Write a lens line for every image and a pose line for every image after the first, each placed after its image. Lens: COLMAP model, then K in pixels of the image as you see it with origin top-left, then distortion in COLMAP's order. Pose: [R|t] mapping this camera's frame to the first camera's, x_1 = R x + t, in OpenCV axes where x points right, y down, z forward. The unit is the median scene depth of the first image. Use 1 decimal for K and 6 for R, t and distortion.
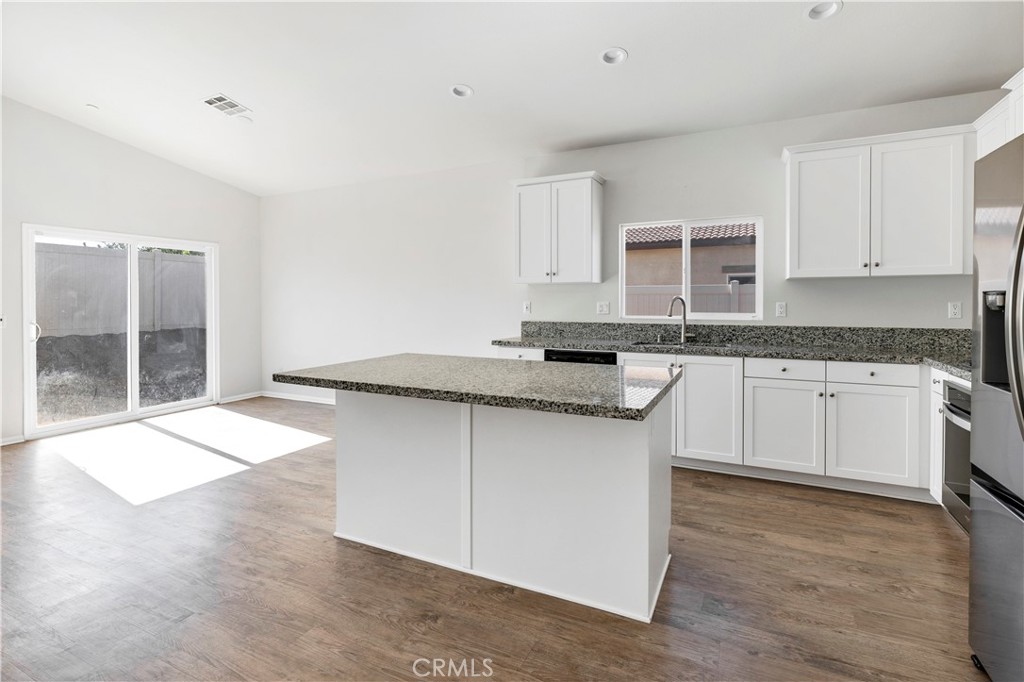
lens RADIAL K [[485.2, 0, 515.3], [0, 485.2, 306.5], [0, 0, 1]] dist [-0.000617, 0.000270]
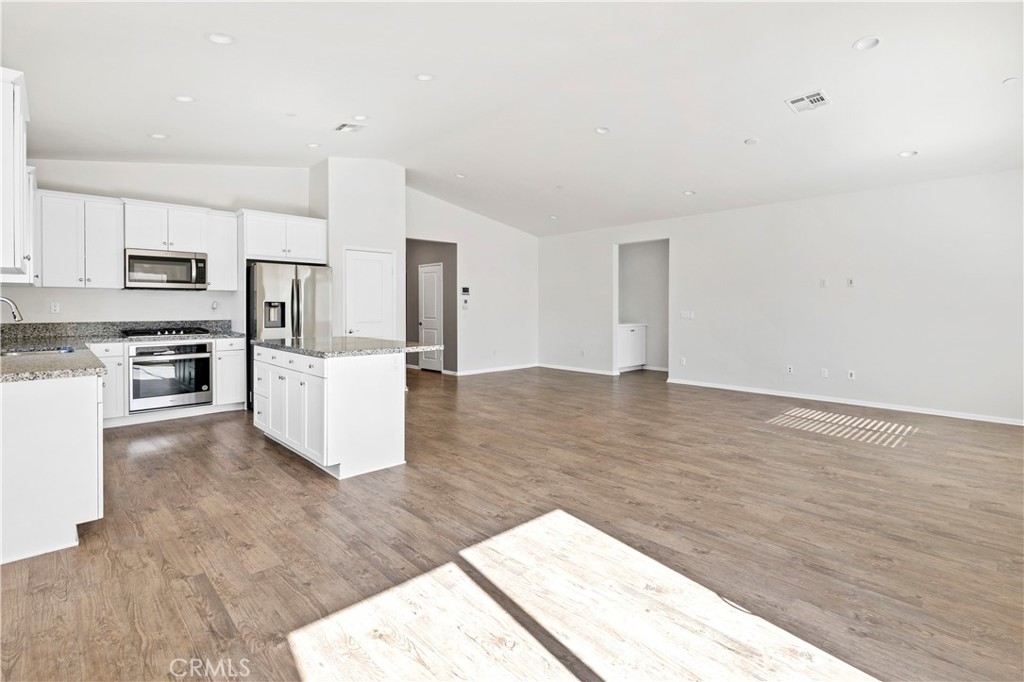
lens RADIAL K [[485.2, 0, 515.3], [0, 485.2, 306.5], [0, 0, 1]] dist [-0.000617, 0.000270]
pose [[-0.937593, -0.000436, 0.347734, -0.765182], [0.003146, 0.999948, 0.009738, -0.010210], [-0.347721, 0.010224, -0.937542, 1.445122]]
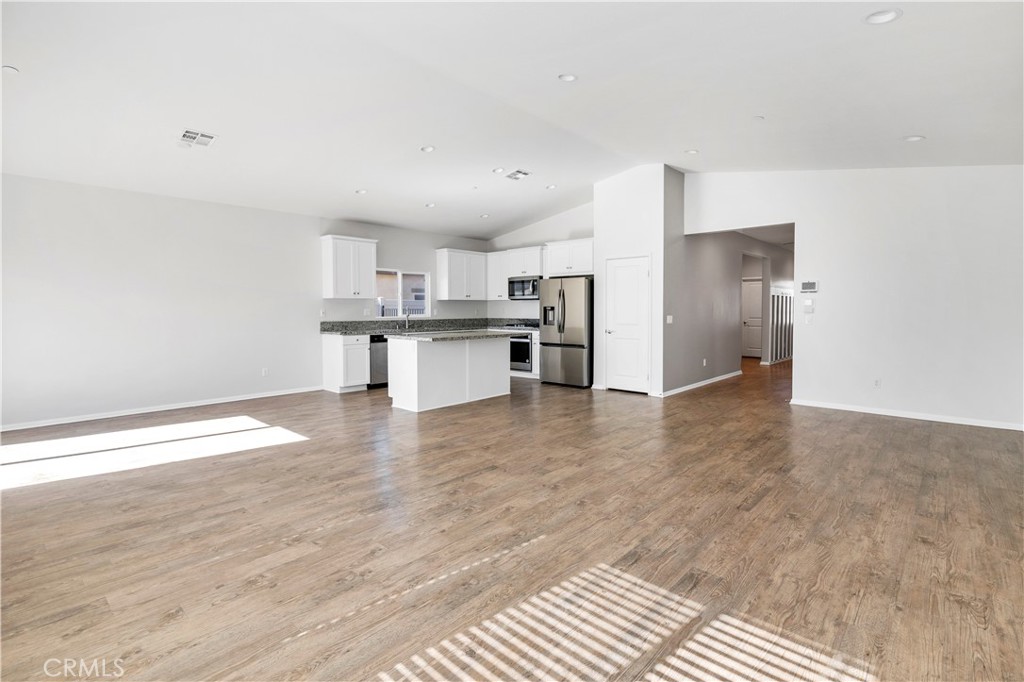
lens RADIAL K [[478.5, 0, 511.0], [0, 478.5, 313.0], [0, 0, 1]] dist [-0.000768, -0.000297]
pose [[0.289165, -0.005922, 0.957261, -1.512780], [0.012731, 0.999916, 0.002340, 0.007837], [-0.957195, 0.011510, 0.289216, -0.040264]]
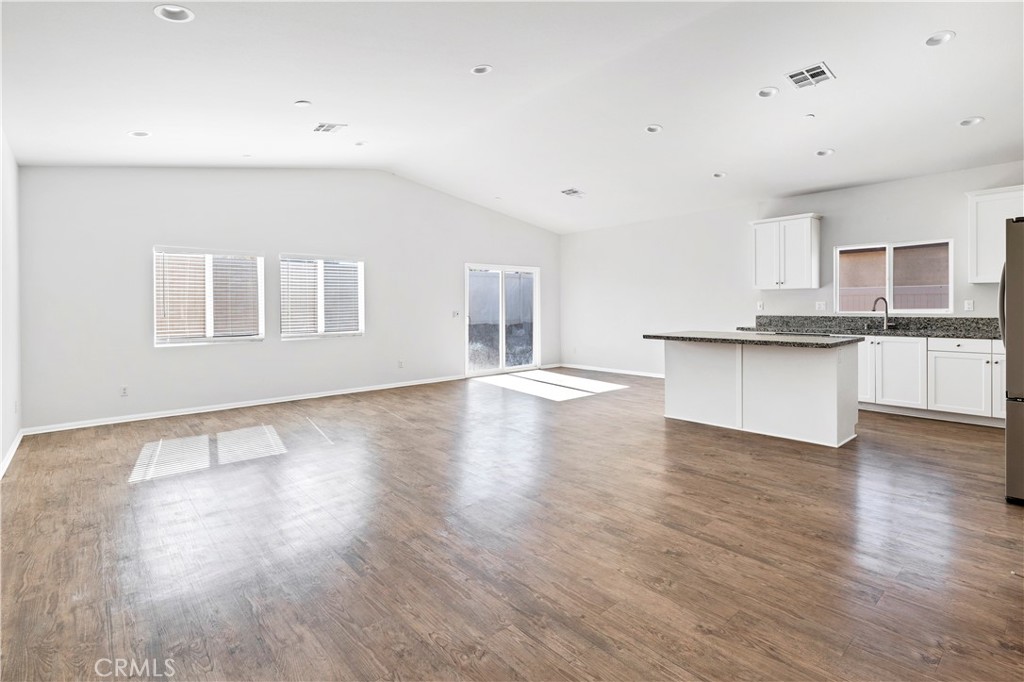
lens RADIAL K [[491.8, 0, 516.0], [0, 491.8, 308.5], [0, 0, 1]] dist [0.000226, 0.000045]
pose [[0.921105, -0.005045, -0.389282, -0.088846], [0.004101, 0.999986, -0.003257, 0.012616], [0.389293, 0.001403, 0.921113, -0.740679]]
